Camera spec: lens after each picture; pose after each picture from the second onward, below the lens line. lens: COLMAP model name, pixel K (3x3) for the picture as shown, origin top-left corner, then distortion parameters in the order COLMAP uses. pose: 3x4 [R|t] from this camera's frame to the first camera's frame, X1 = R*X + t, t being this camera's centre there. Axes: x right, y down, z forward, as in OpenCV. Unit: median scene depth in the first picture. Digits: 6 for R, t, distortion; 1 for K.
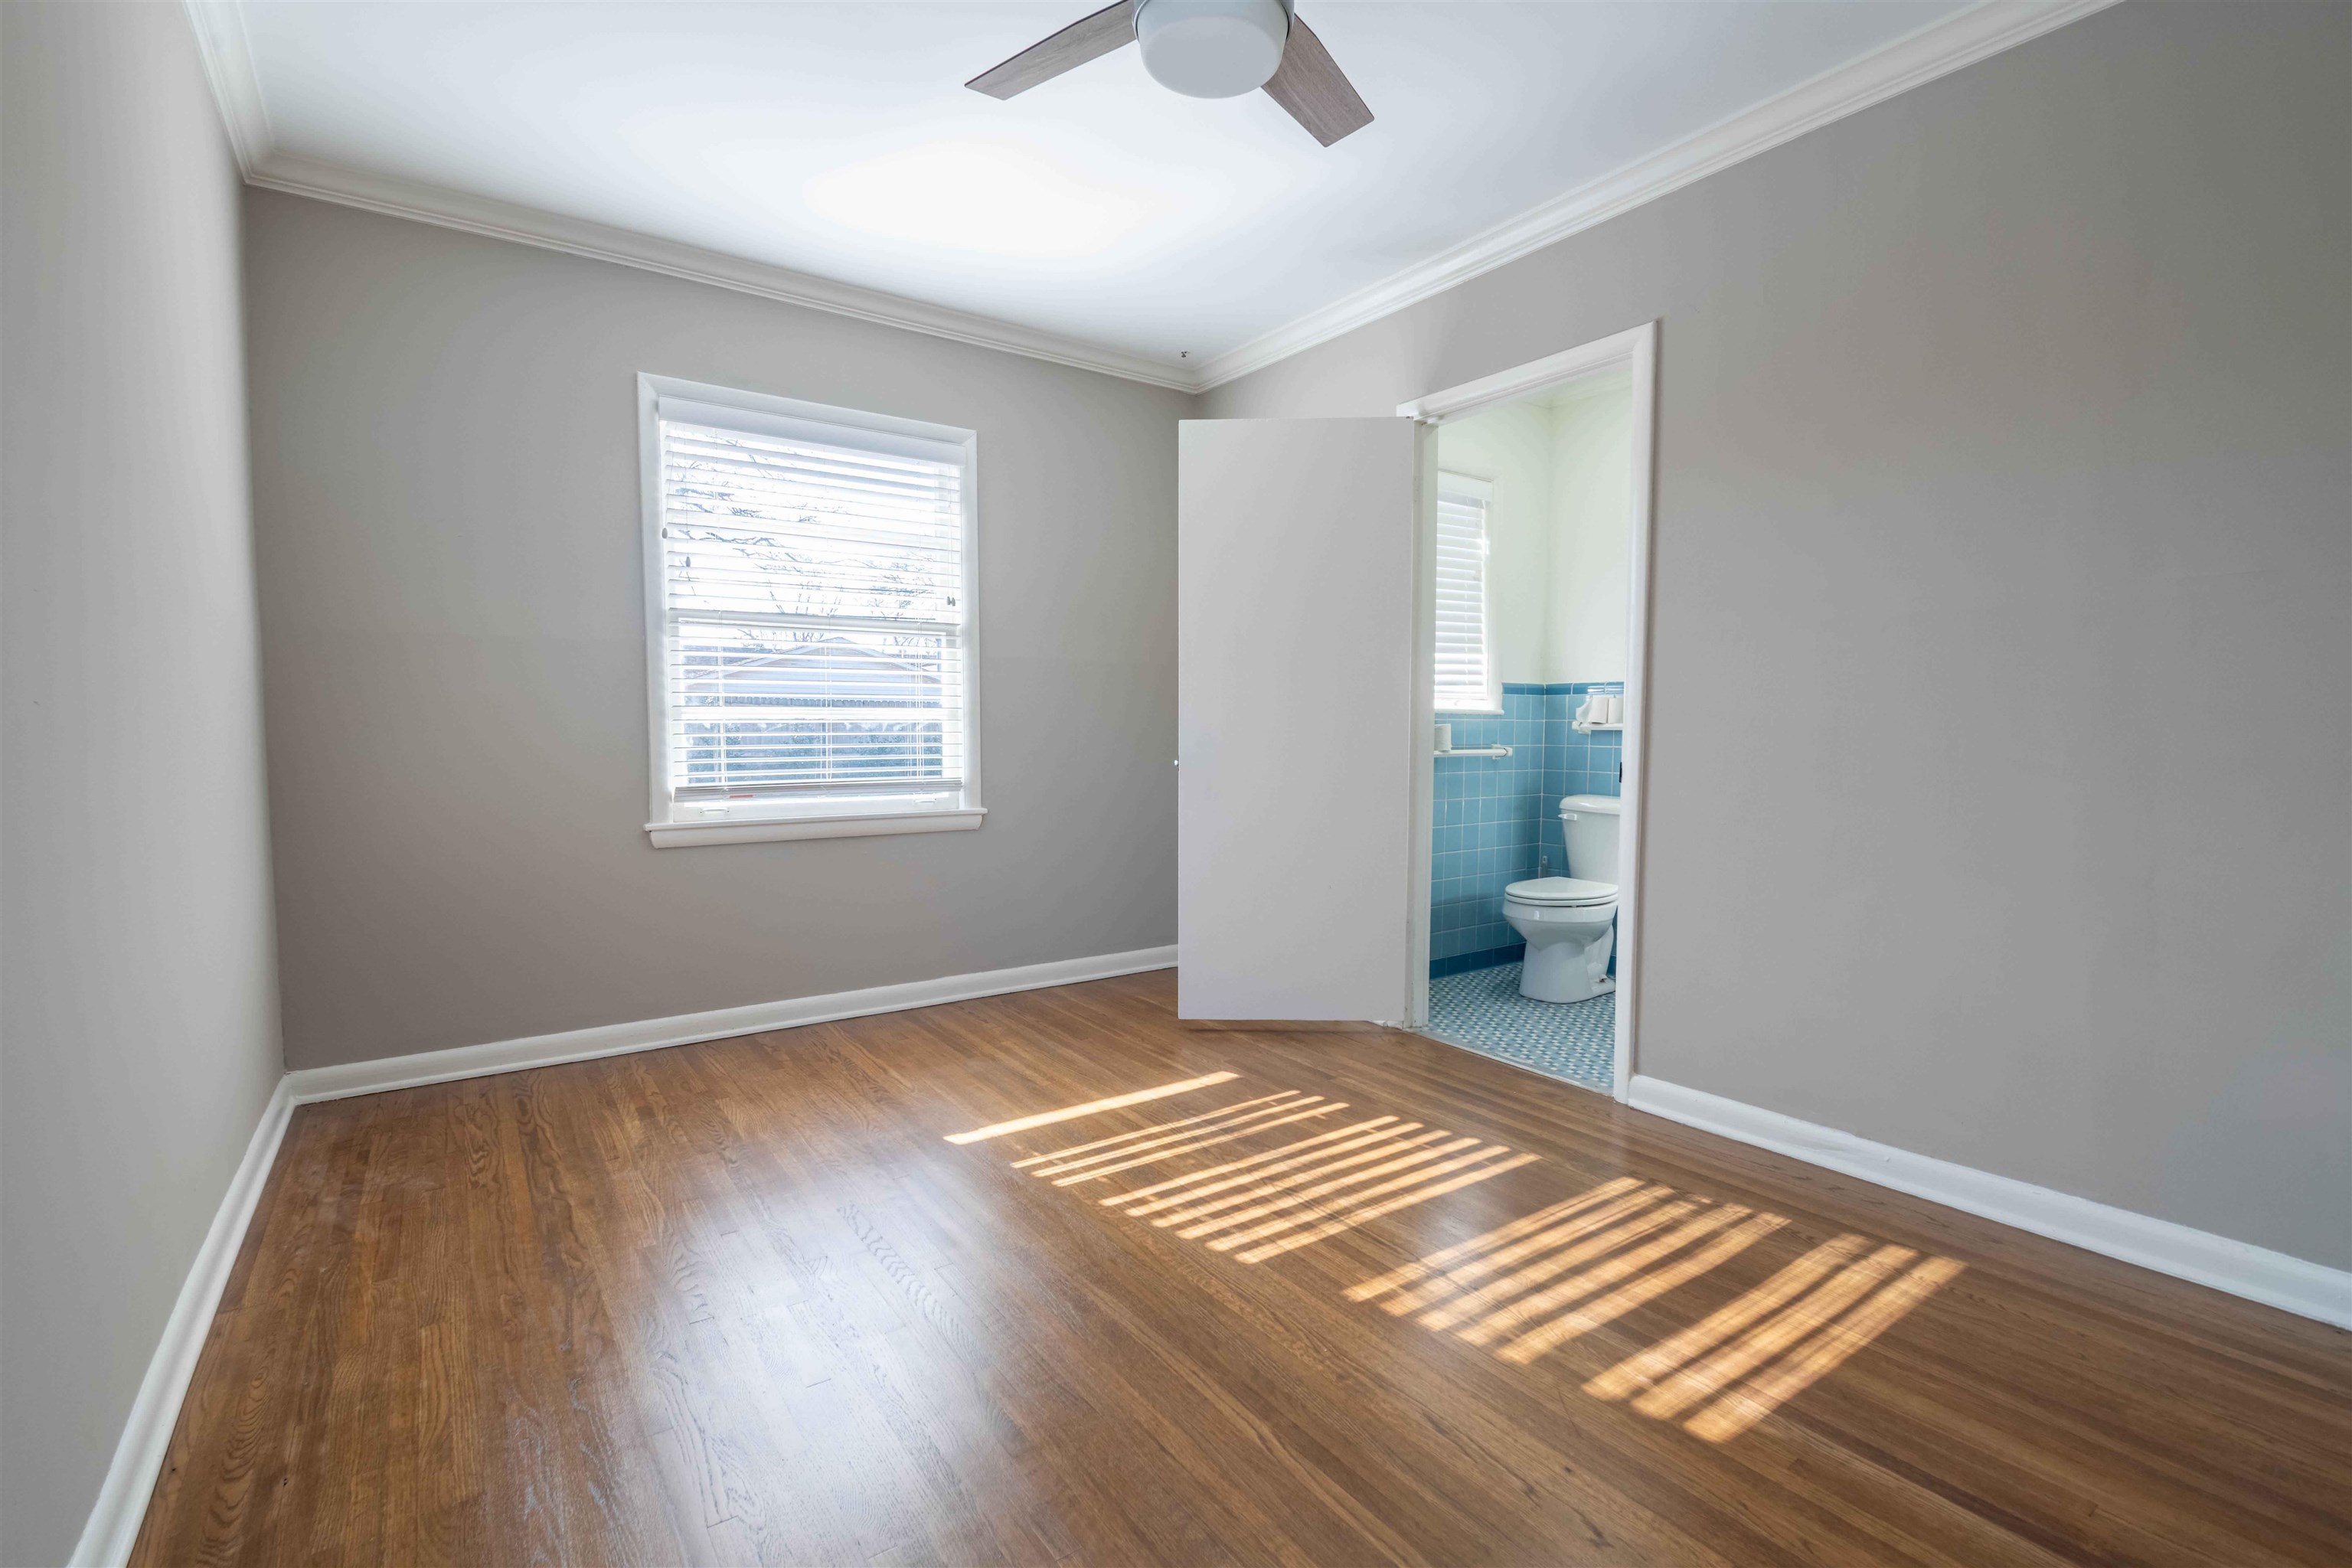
lens RADIAL K [[1029.1, 0, 1163.1], [0, 1029.1, 793.5], [0, 0, 1]] dist [-0.012841, -0.000204]
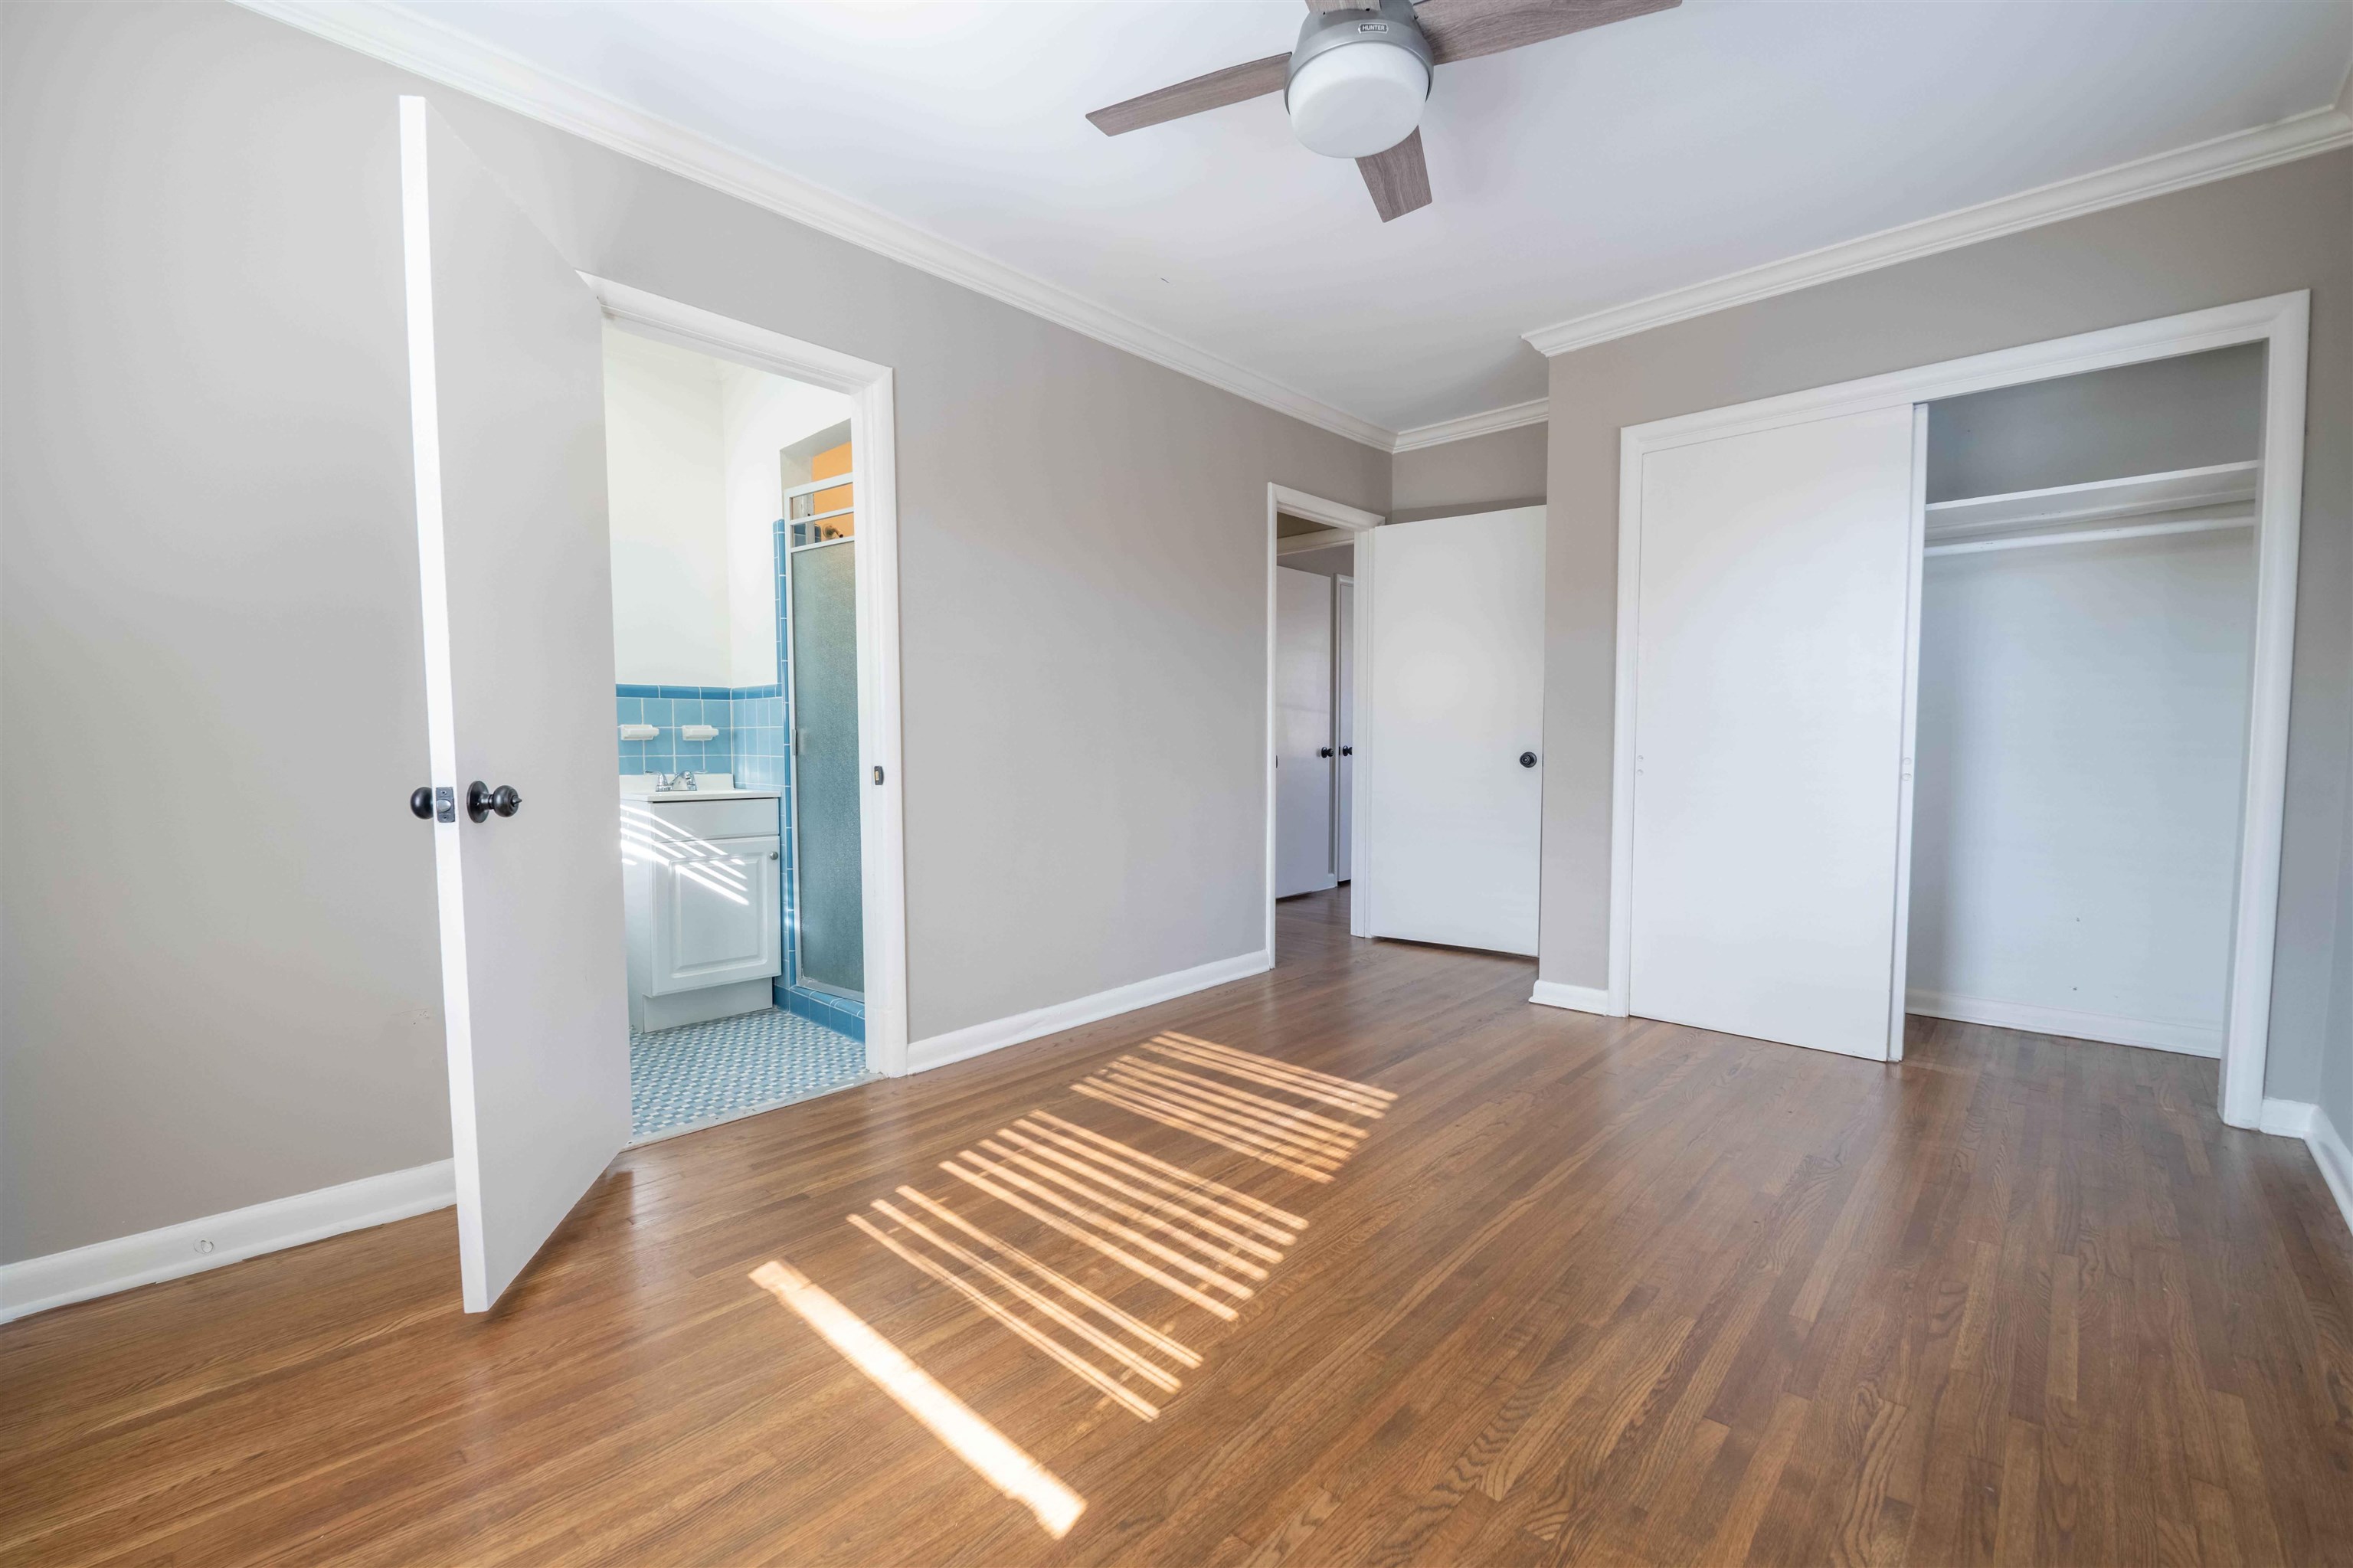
lens RADIAL K [[972.2, 0, 1138.2], [0, 972.2, 791.1], [0, 0, 1]] dist [-0.000633, -0.000104]
pose [[-0.180991, -0.056621, 0.981853, -0.749643], [0.067838, 0.995245, 0.069898, -0.072001], [-0.981142, 0.079258, -0.176289, 1.134090]]
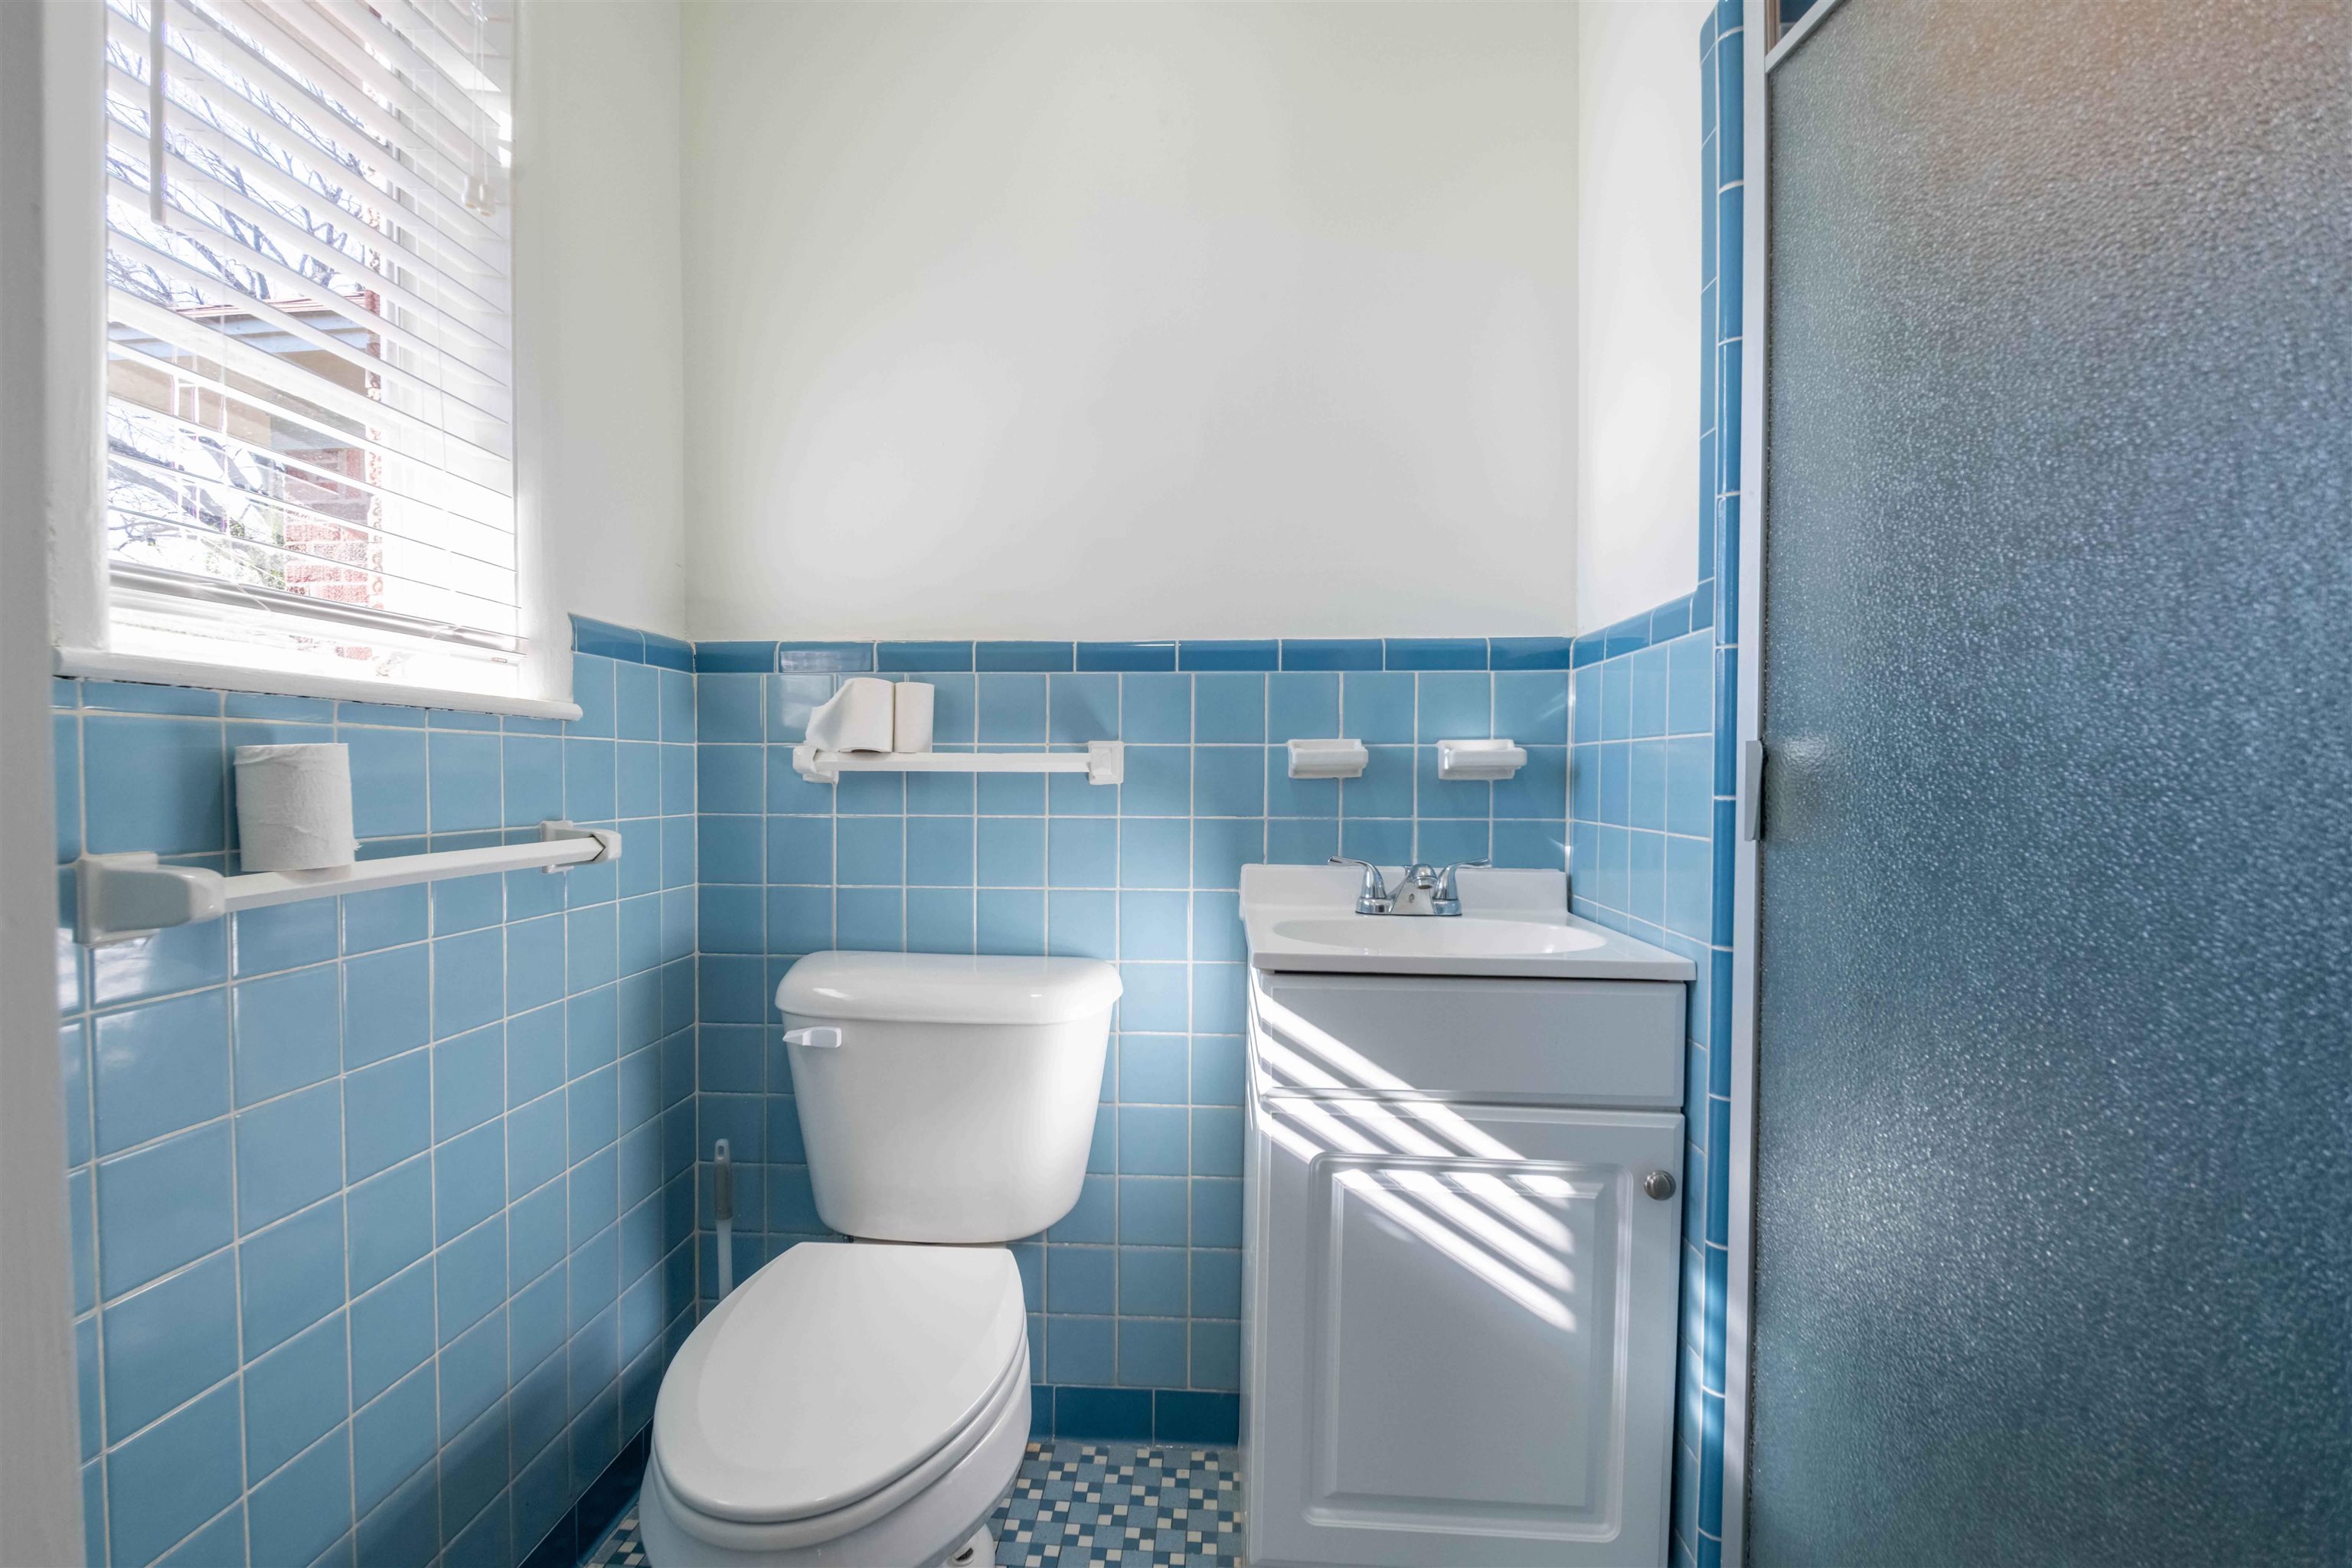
lens RADIAL K [[1029.1, 0, 1163.1], [0, 1029.1, 793.5], [0, 0, 1]] dist [-0.012841, -0.000204]
pose [[0.618521, -0.012567, 0.785668, 0.390783], [0.046966, 0.998676, -0.021000, -0.079467], [-0.784363, 0.049888, 0.618292, 1.322878]]
